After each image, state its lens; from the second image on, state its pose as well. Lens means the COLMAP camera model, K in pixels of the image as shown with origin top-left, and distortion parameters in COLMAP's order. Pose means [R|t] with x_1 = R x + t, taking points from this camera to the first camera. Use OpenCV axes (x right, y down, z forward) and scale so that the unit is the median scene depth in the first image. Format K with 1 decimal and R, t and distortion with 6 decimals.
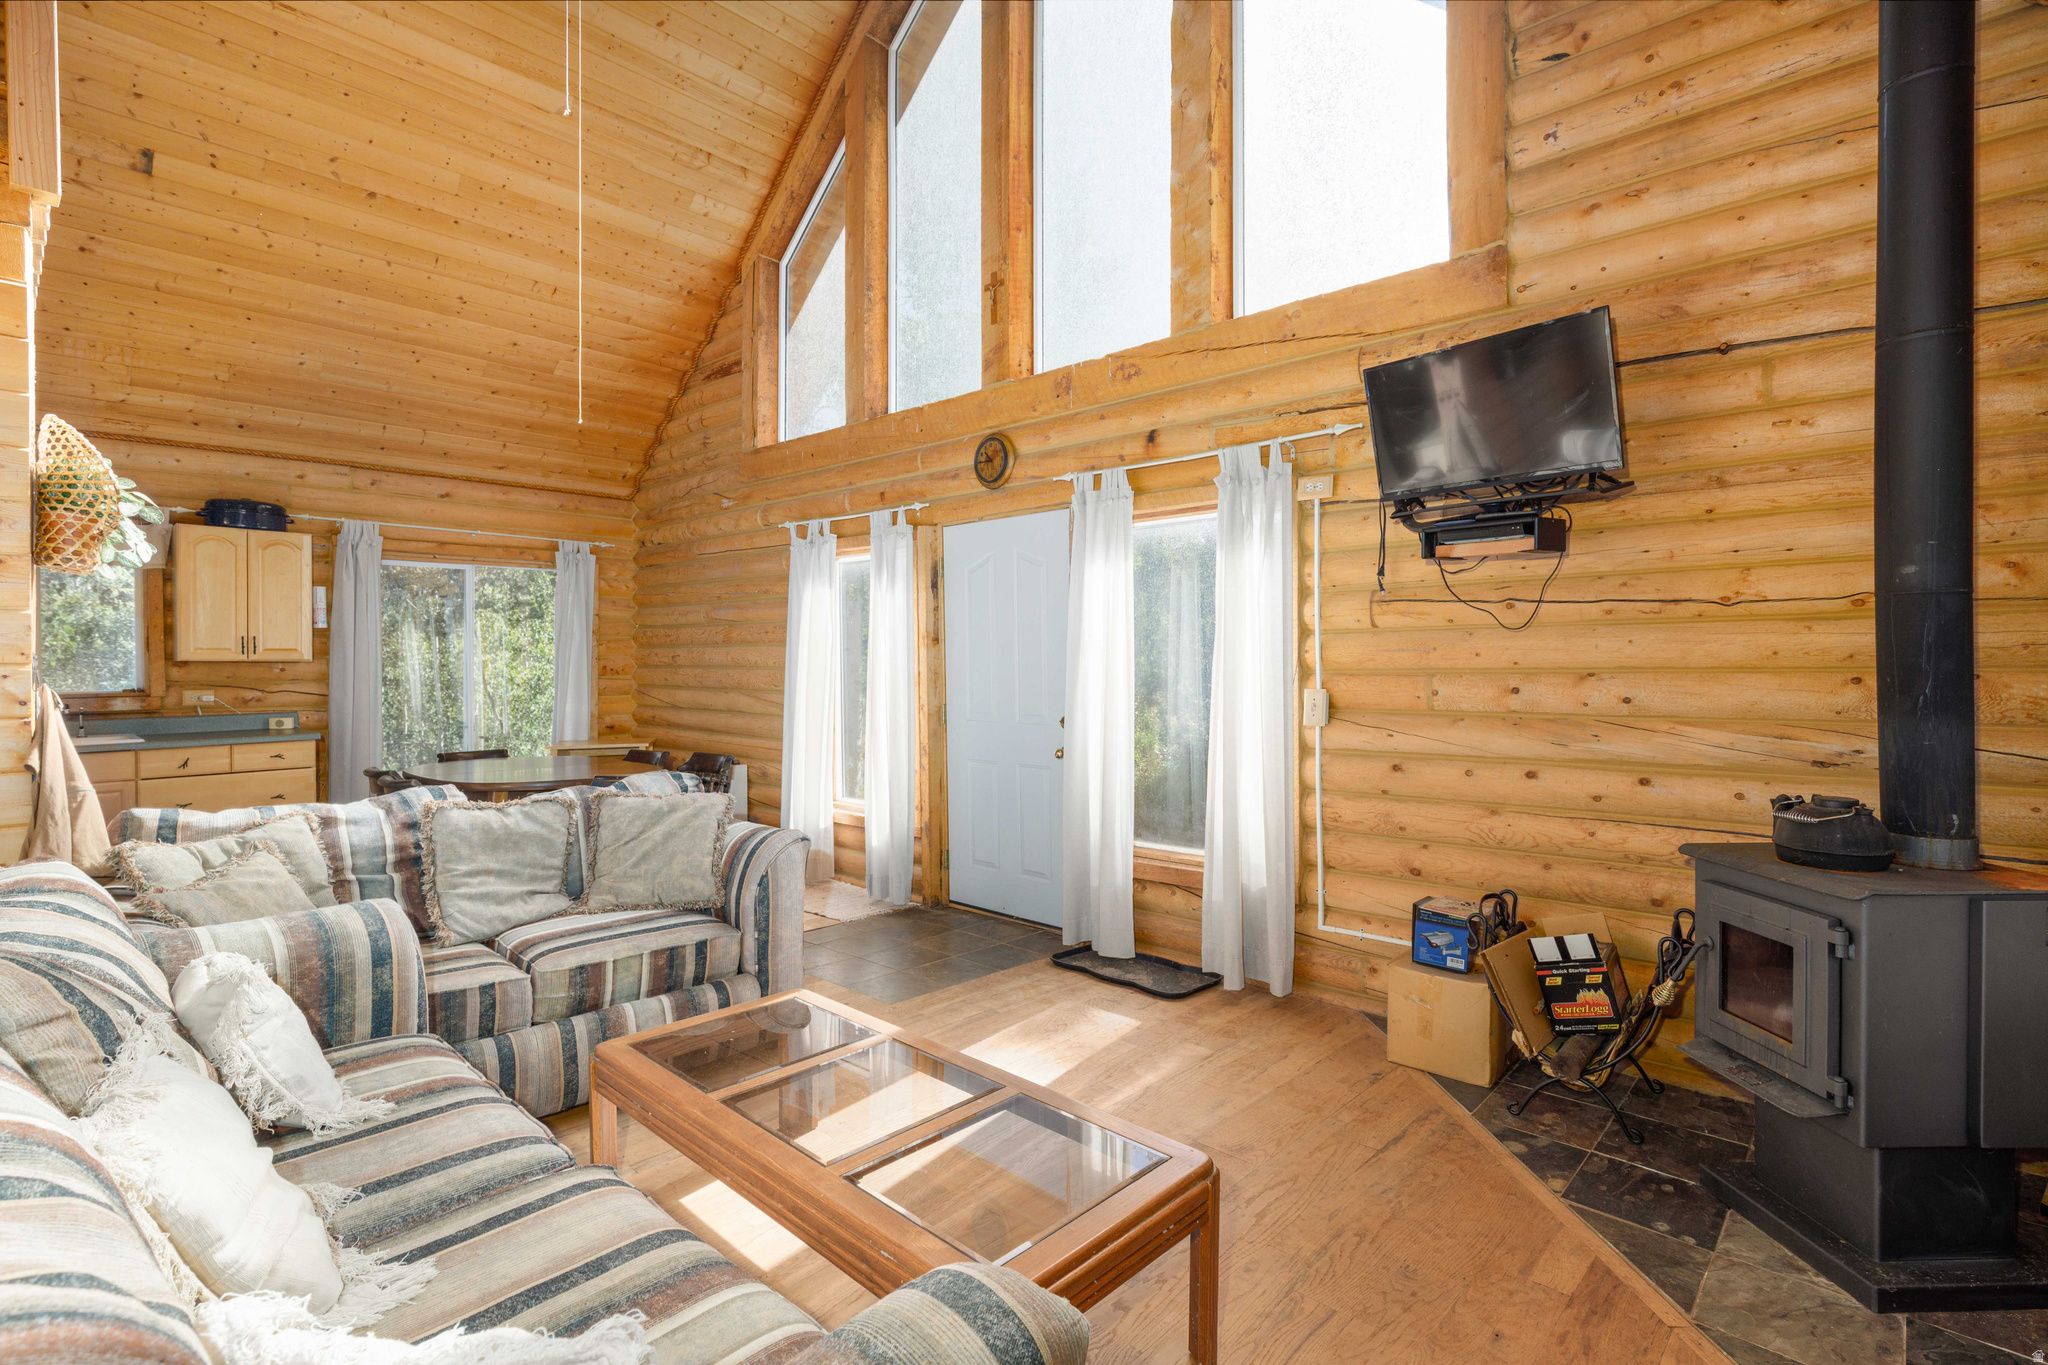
lens RADIAL K [[948.0, 0, 1020.2], [0, 948.0, 677.0], [0, 0, 1]] dist [-0.003863, -0.000330]
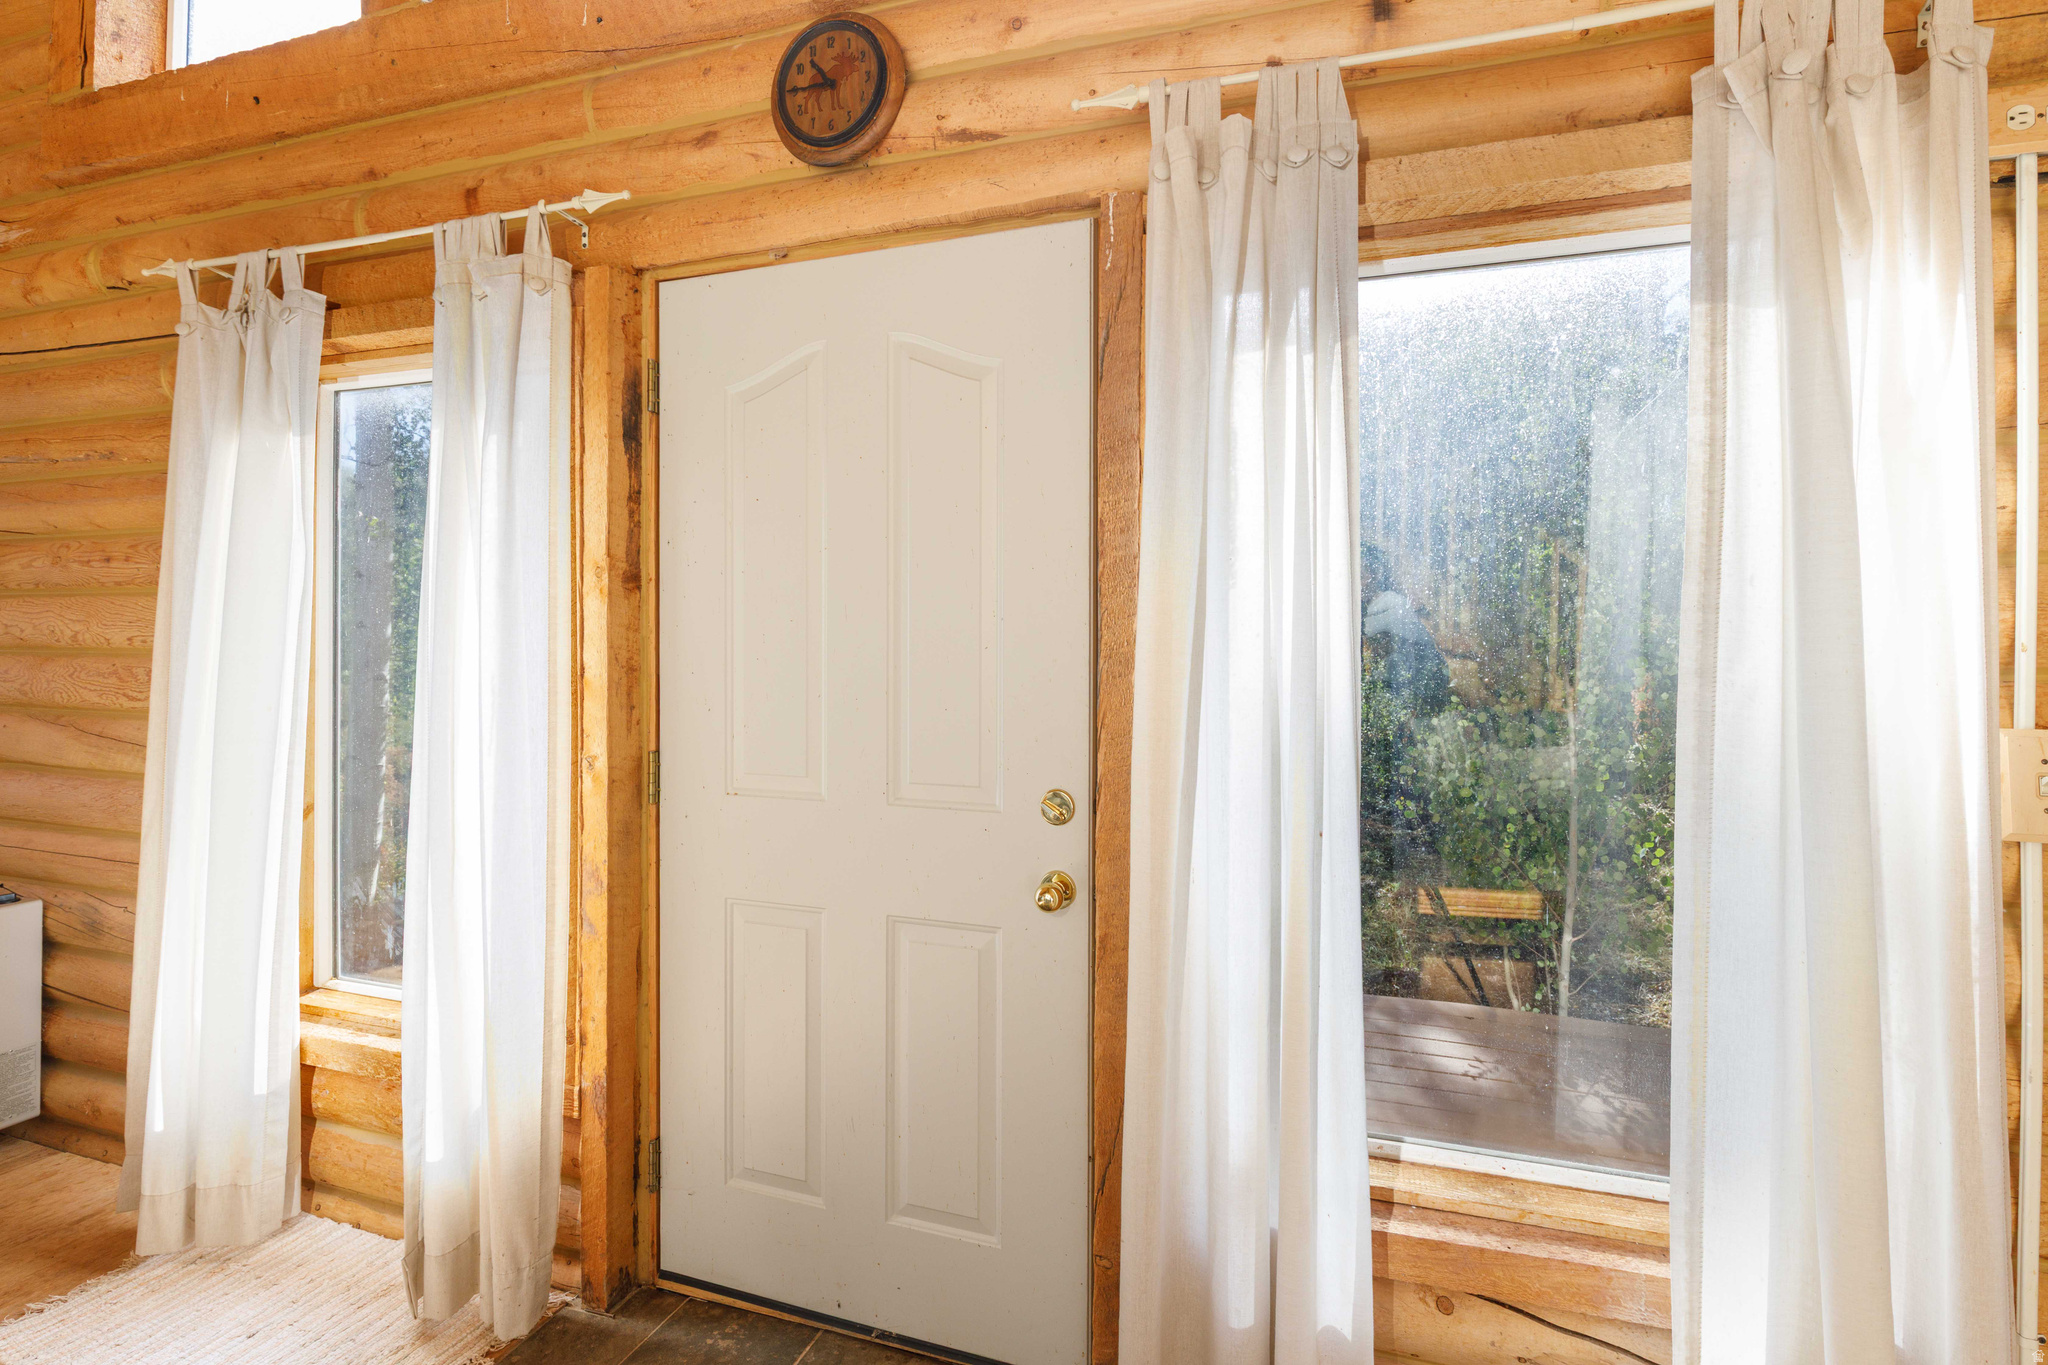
lens RADIAL K [[948.0, 0, 1021.3], [0, 948.0, 673.7], [0, 0, 1]] dist [-0.003863, -0.000330]
pose [[0.909459, 0.013869, 0.415562, -0.101802], [-0.004708, 0.999723, -0.023061, 0.006494], [-0.415767, 0.019017, 0.909272, 0.580361]]
